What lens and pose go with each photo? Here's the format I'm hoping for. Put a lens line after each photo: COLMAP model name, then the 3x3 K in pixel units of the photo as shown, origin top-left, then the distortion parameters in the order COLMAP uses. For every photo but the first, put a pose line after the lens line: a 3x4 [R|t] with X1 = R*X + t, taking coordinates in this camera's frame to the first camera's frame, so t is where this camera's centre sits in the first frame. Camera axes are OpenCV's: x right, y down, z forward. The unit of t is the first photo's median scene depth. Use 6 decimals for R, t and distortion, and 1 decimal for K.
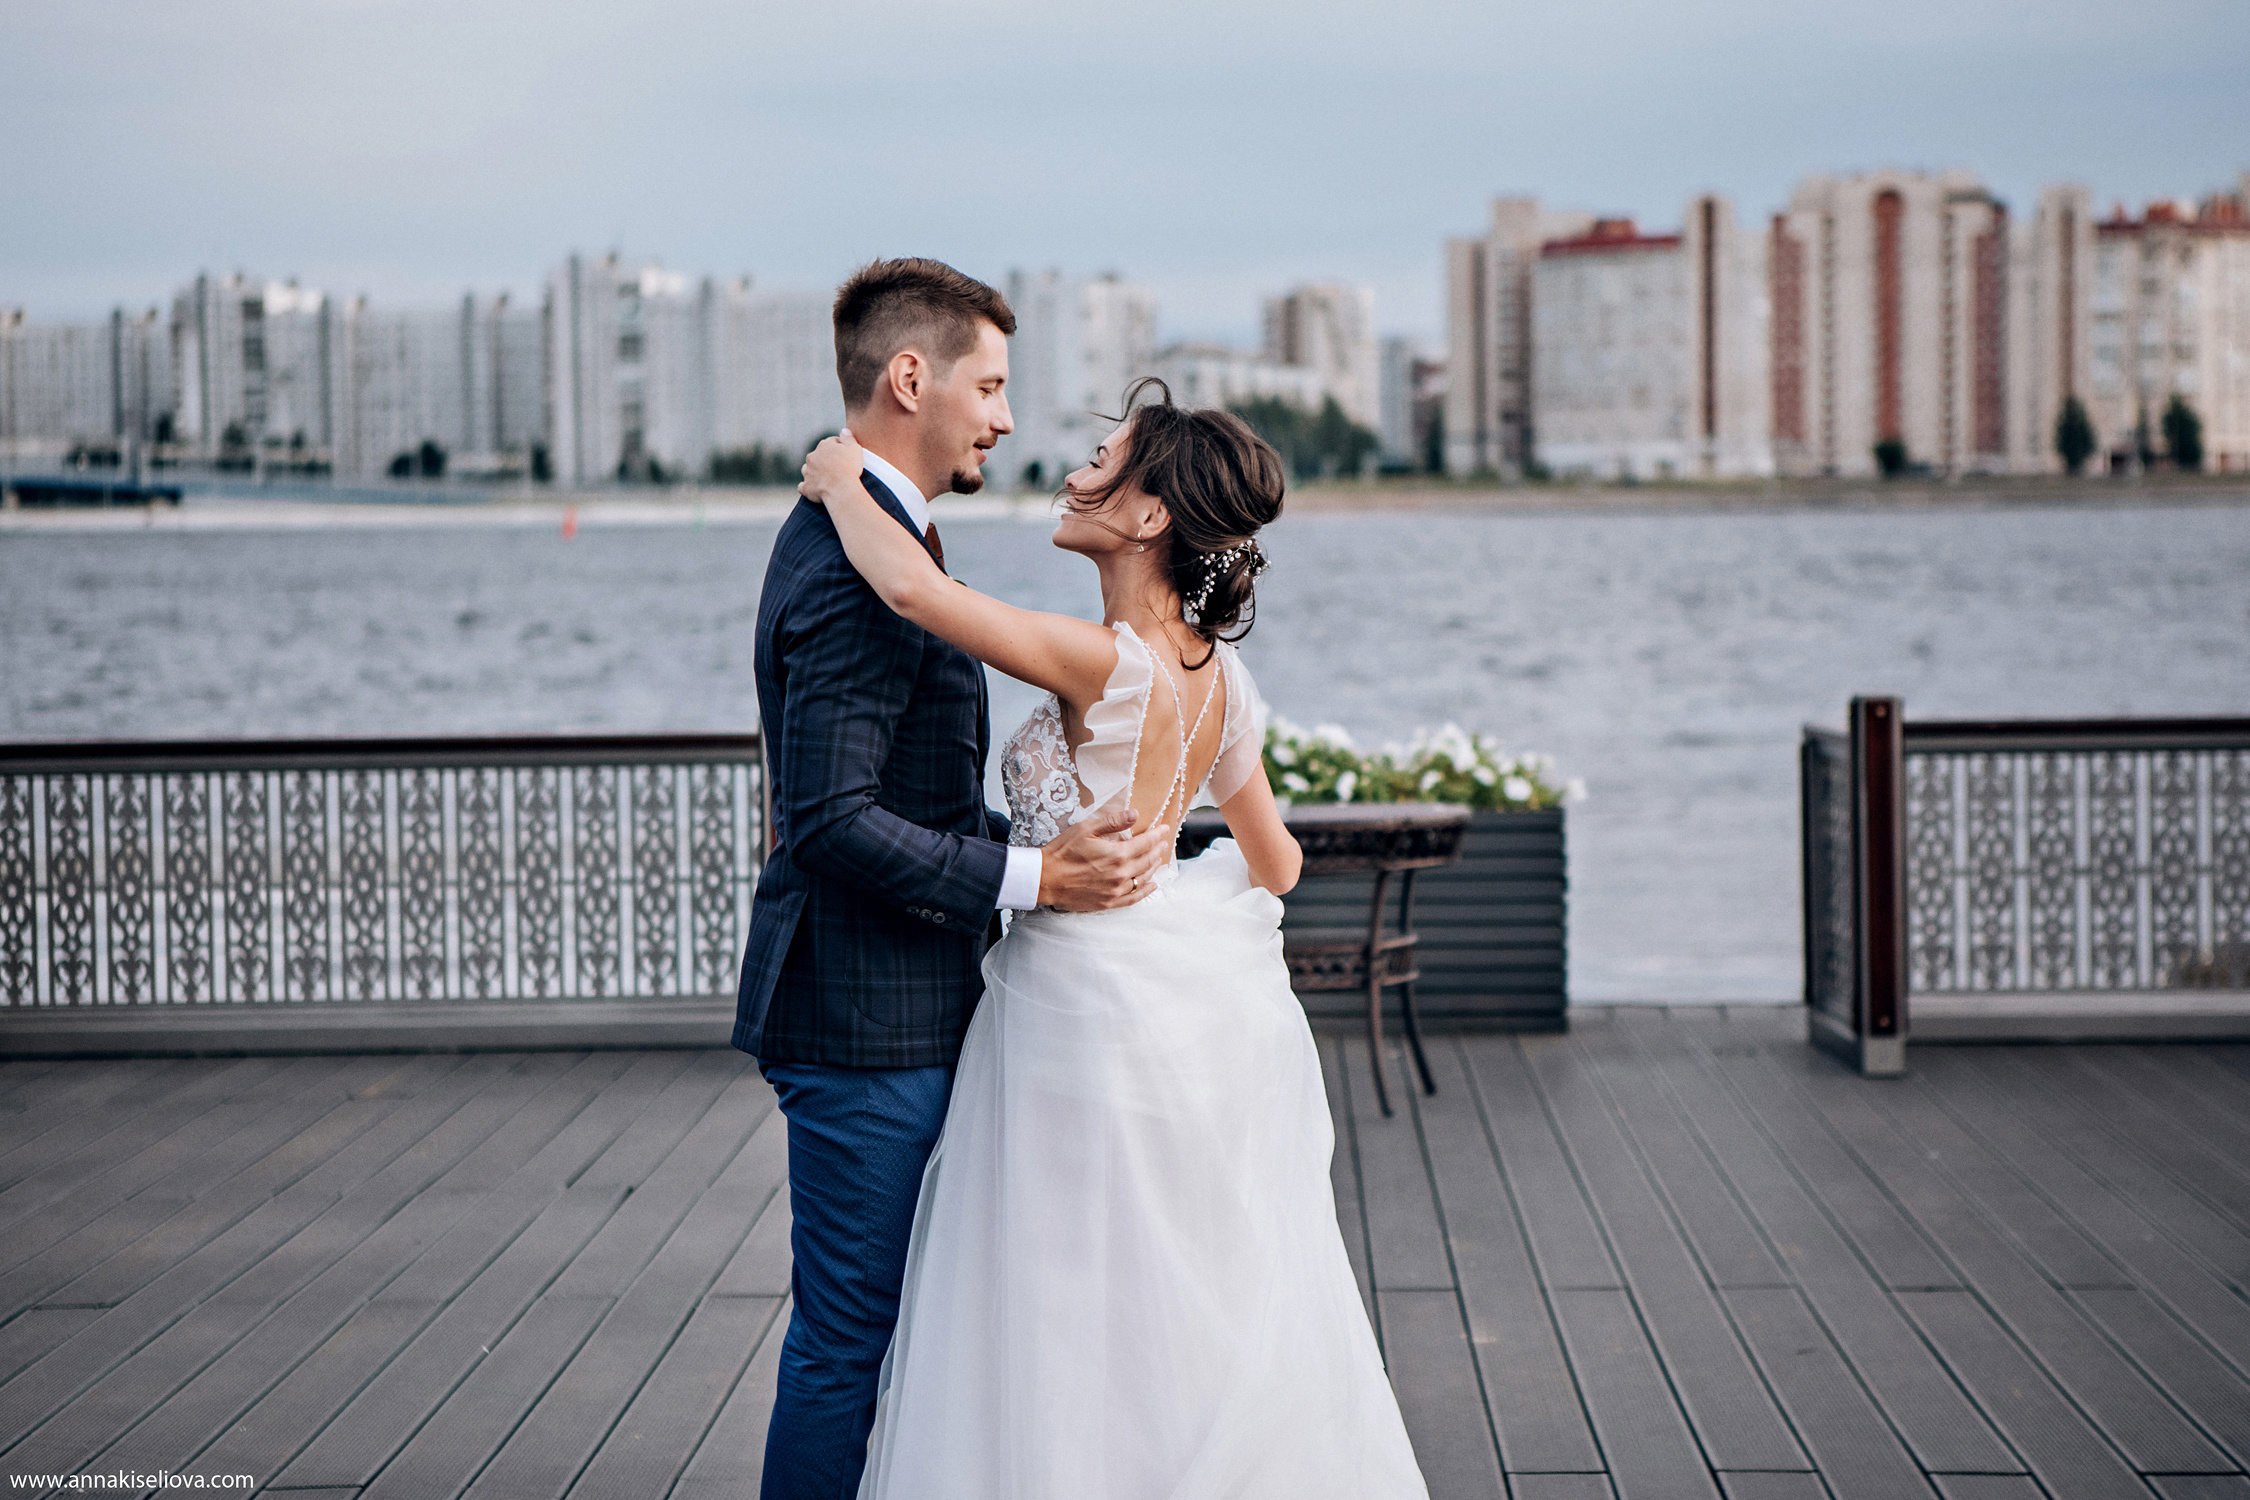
lens RADIAL K [[4715.9, 0, 1122.6], [0, 4715.9, 700.0], [0, 0, 1]] dist [0.207908, -0.184464]
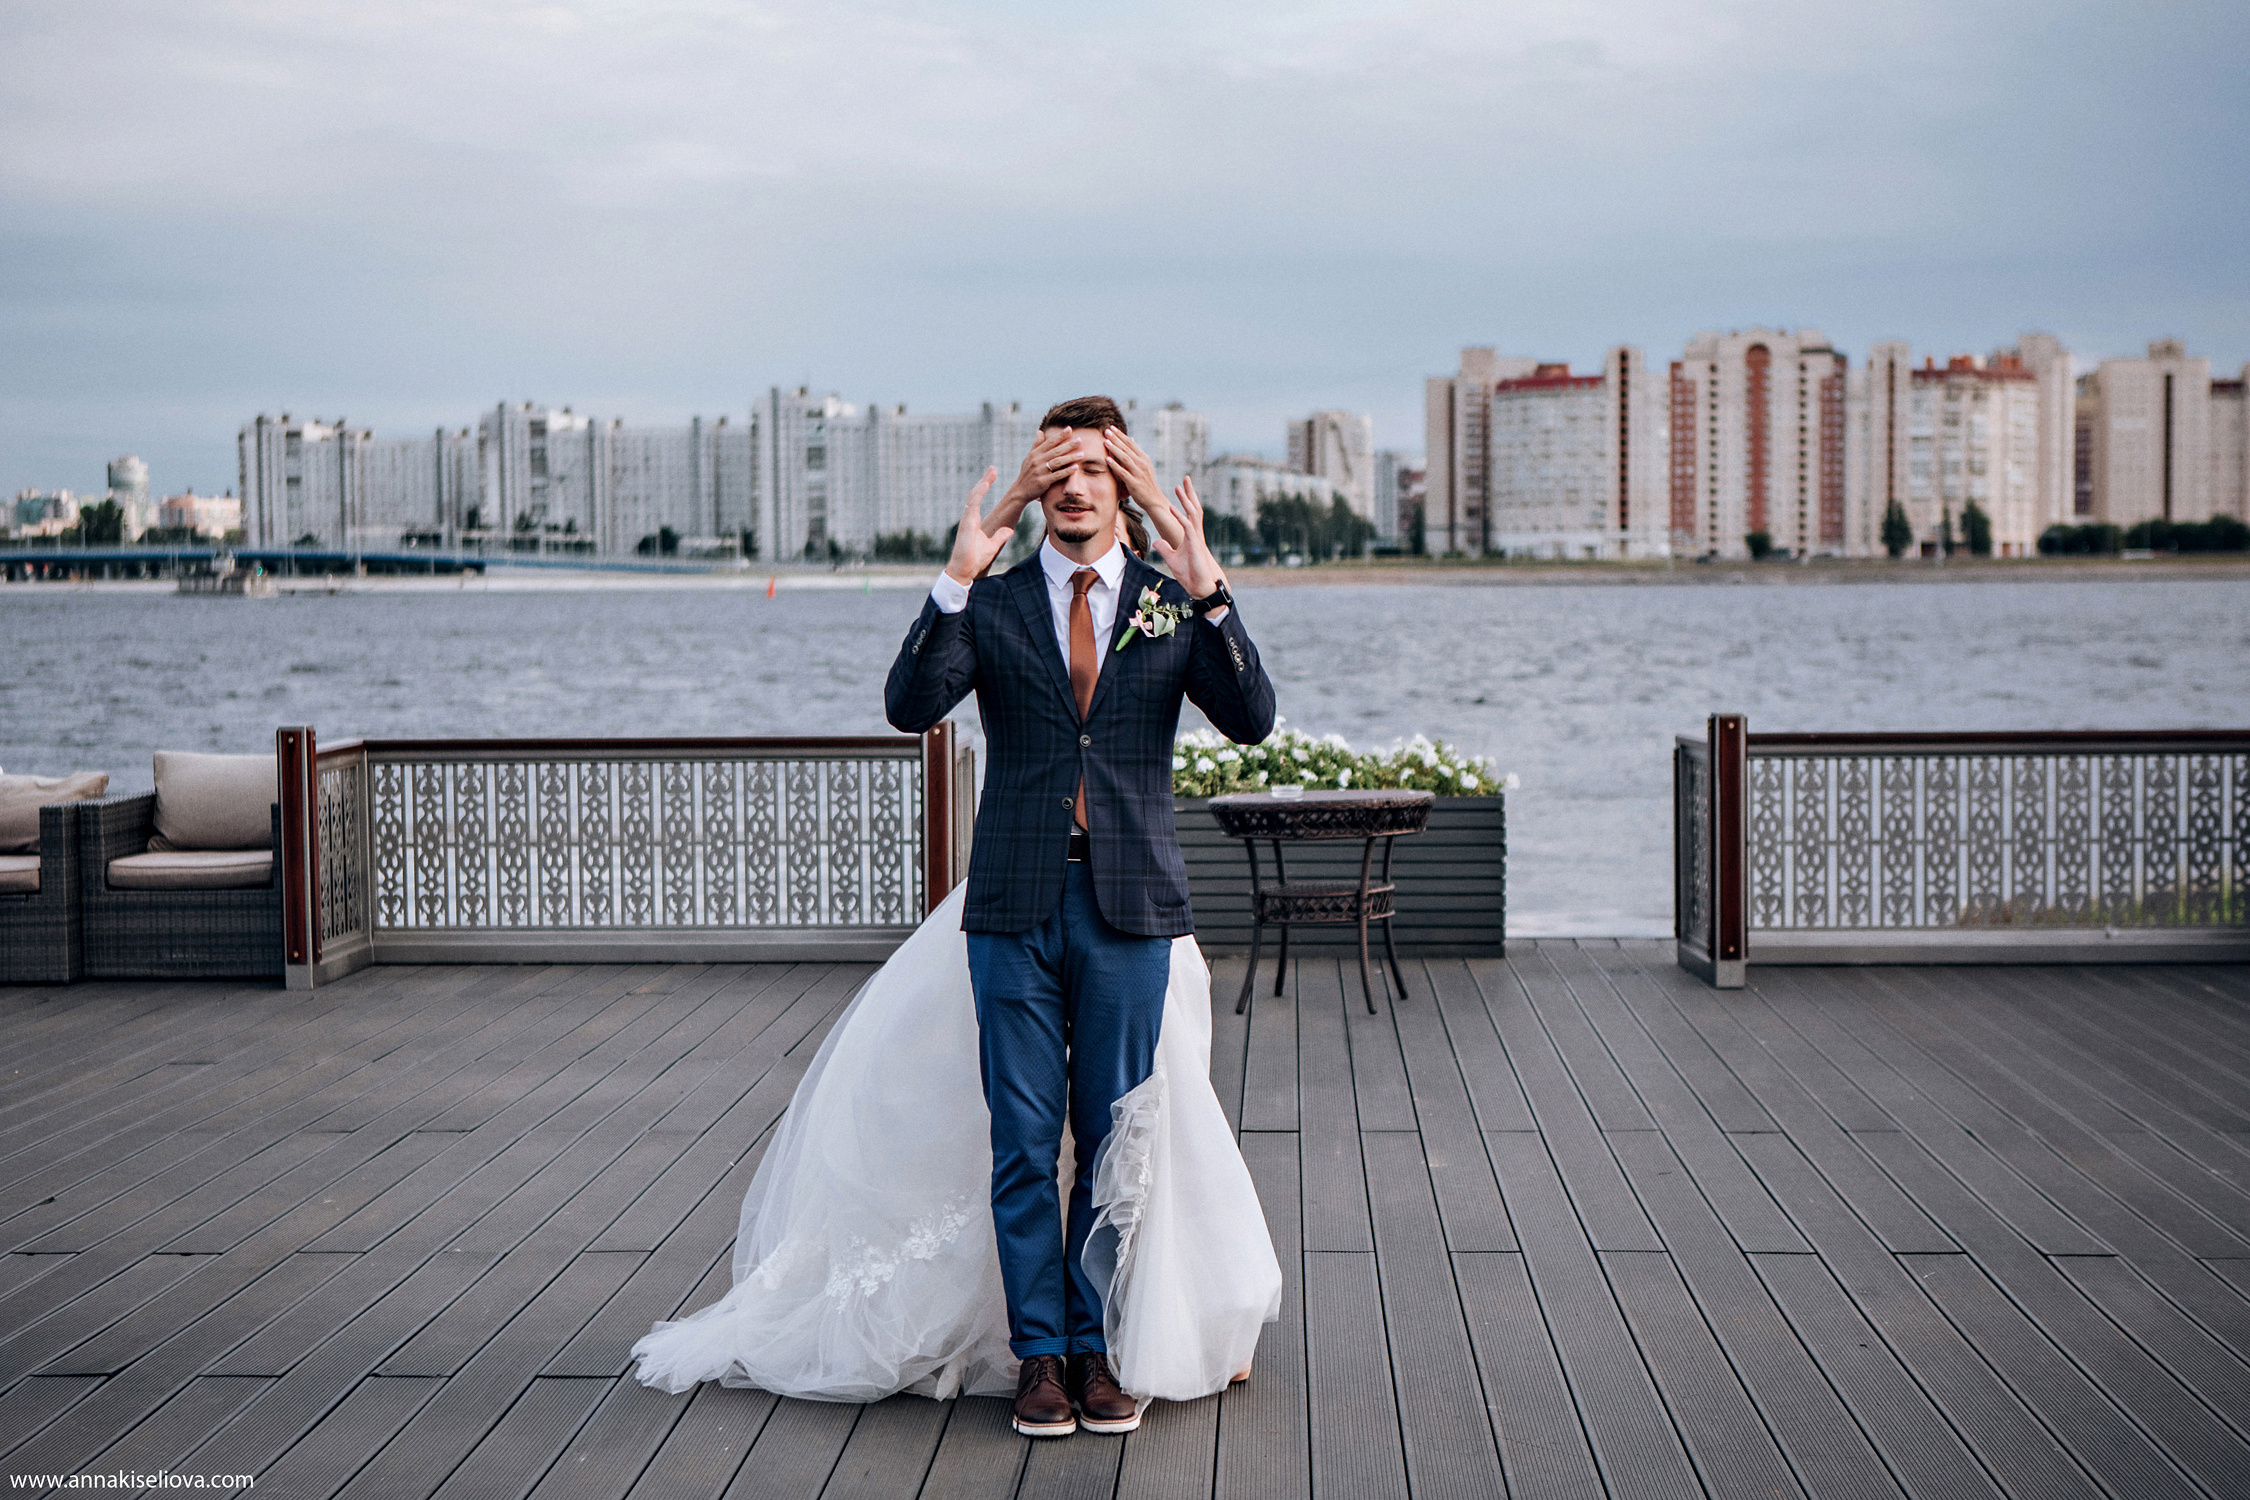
lens RADIAL K [[3537.1, 0, 1091.1], [0, 3537.1, 763.3], [0, 0, 1]] dist [0.008787, 0.070829]
pose [[0.999653, 0.006853, -0.025448, -0.000412], [-0.006561, 0.999912, 0.011541, 0.002631], [0.025525, -0.011370, 0.999610, -0.034898]]
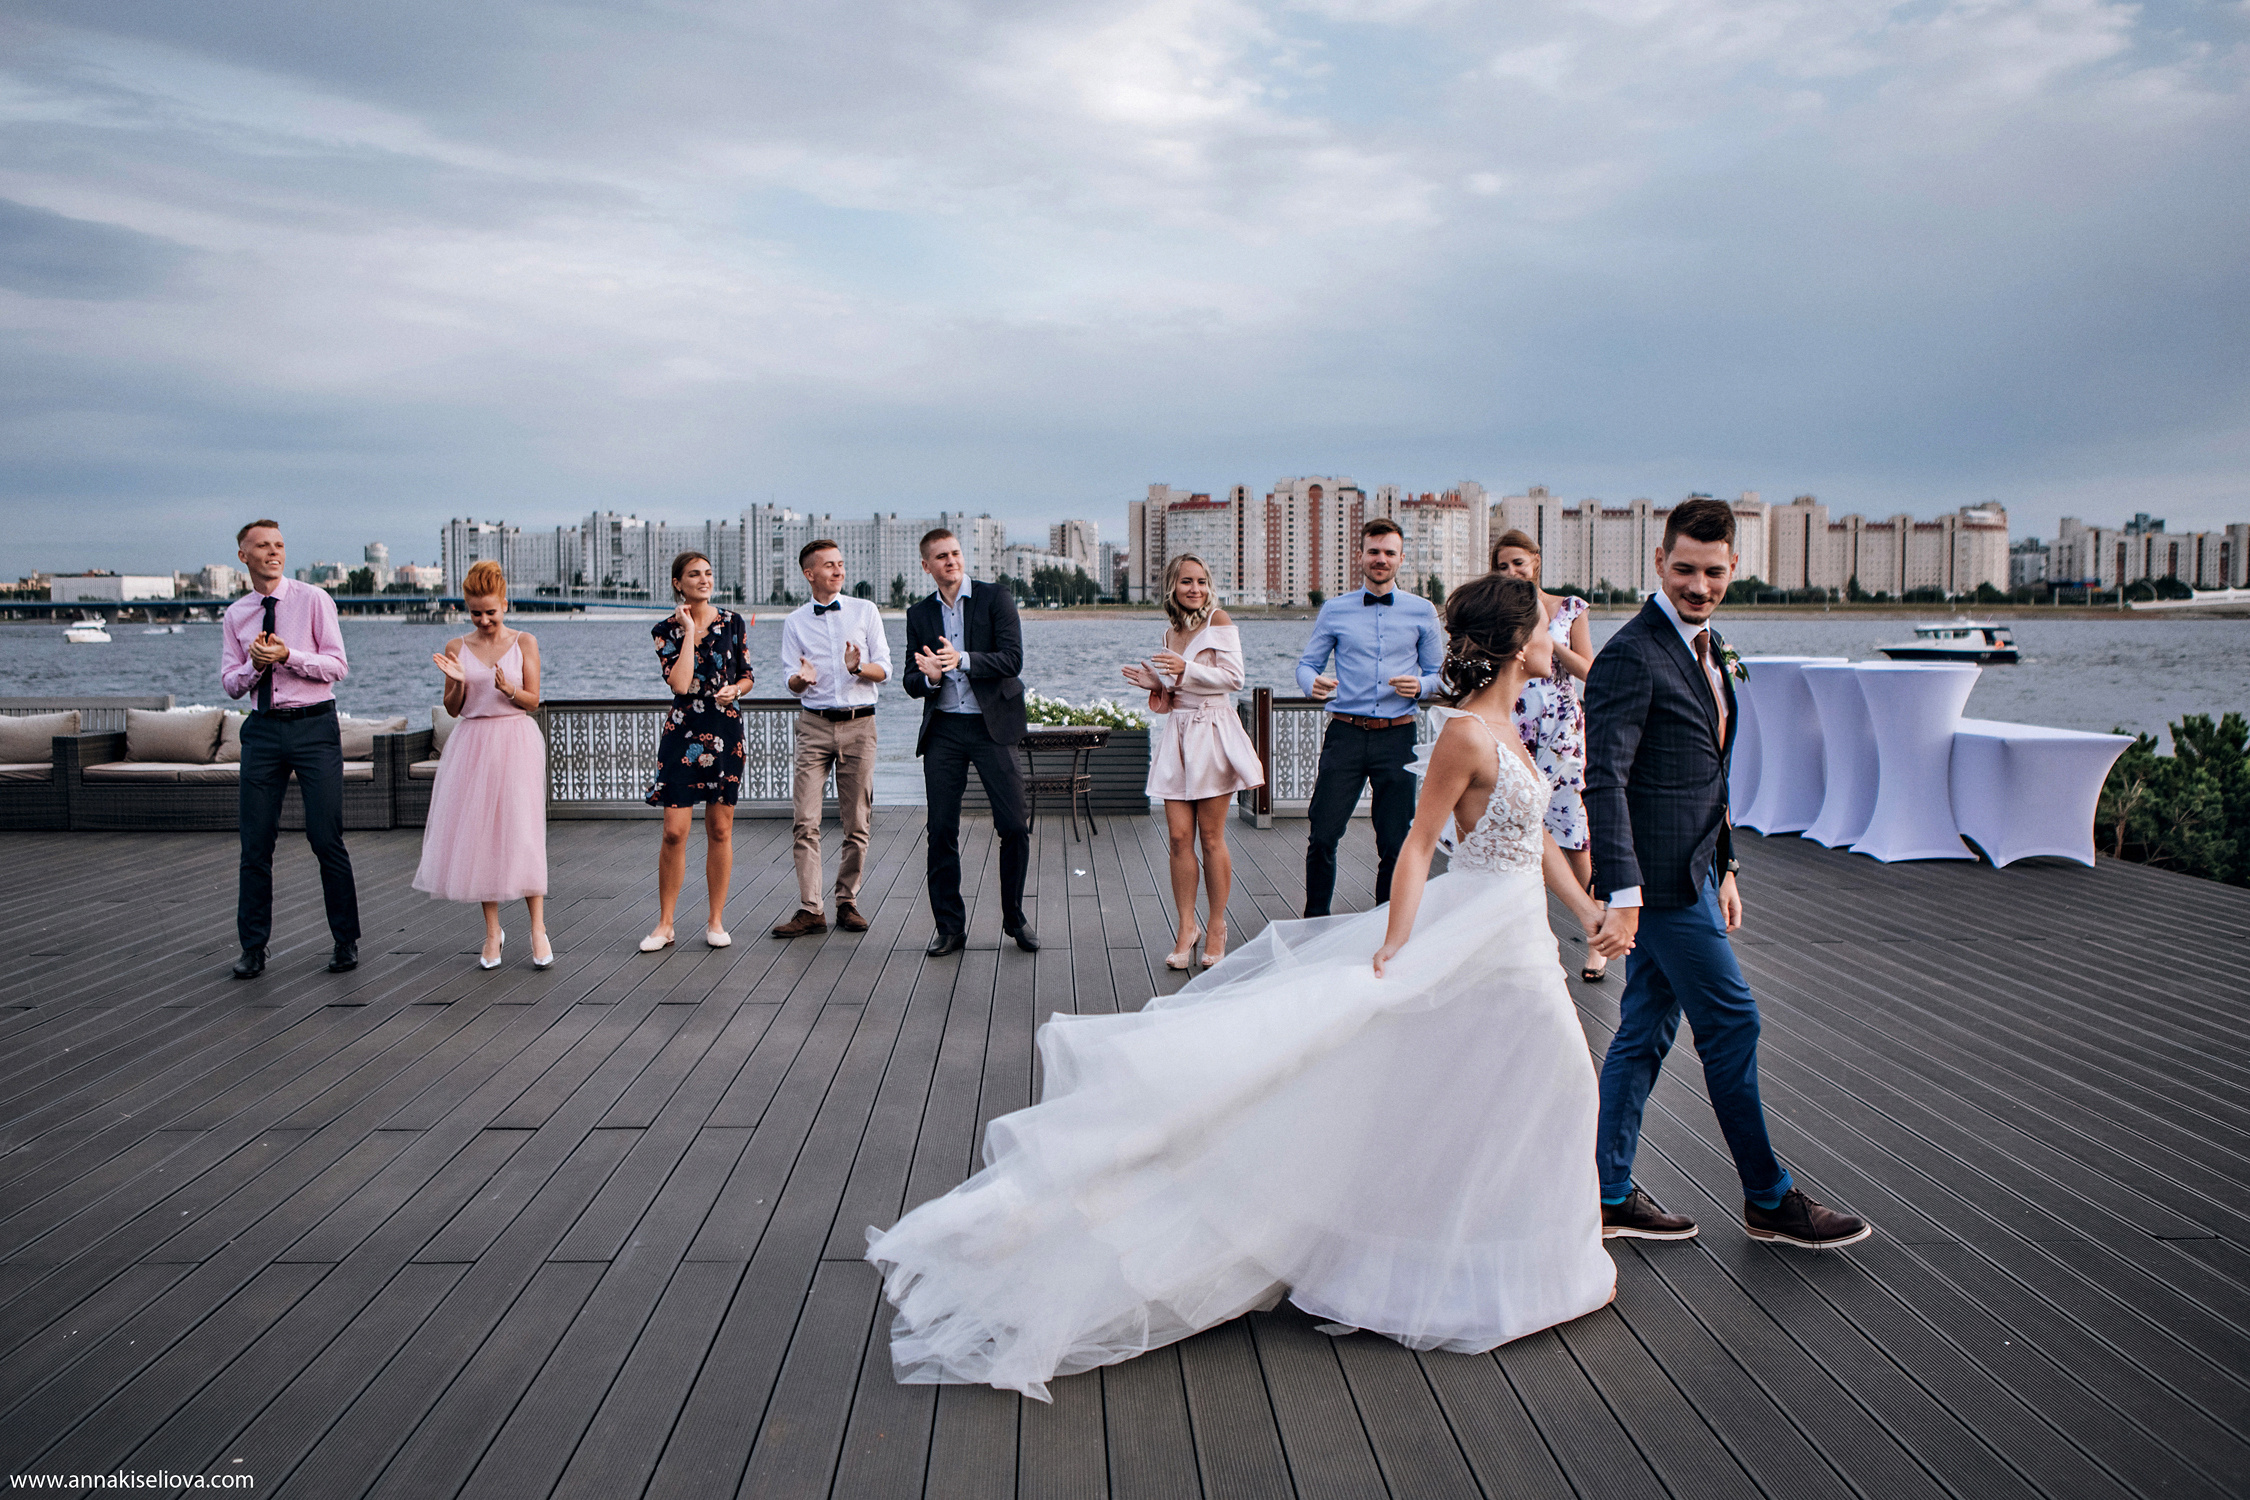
lens RADIAL K [[2028.7, 0, 1125.0], [0, 2028.7, 750.0], [0, 0, 1]] dist [-0.133007, 0.186202]
pose [[0.997720, 0.007028, 0.067121, 0.004442], [-0.008721, 0.999650, 0.024966, 0.006326], [-0.066922, -0.025495, 0.997432, -0.128952]]
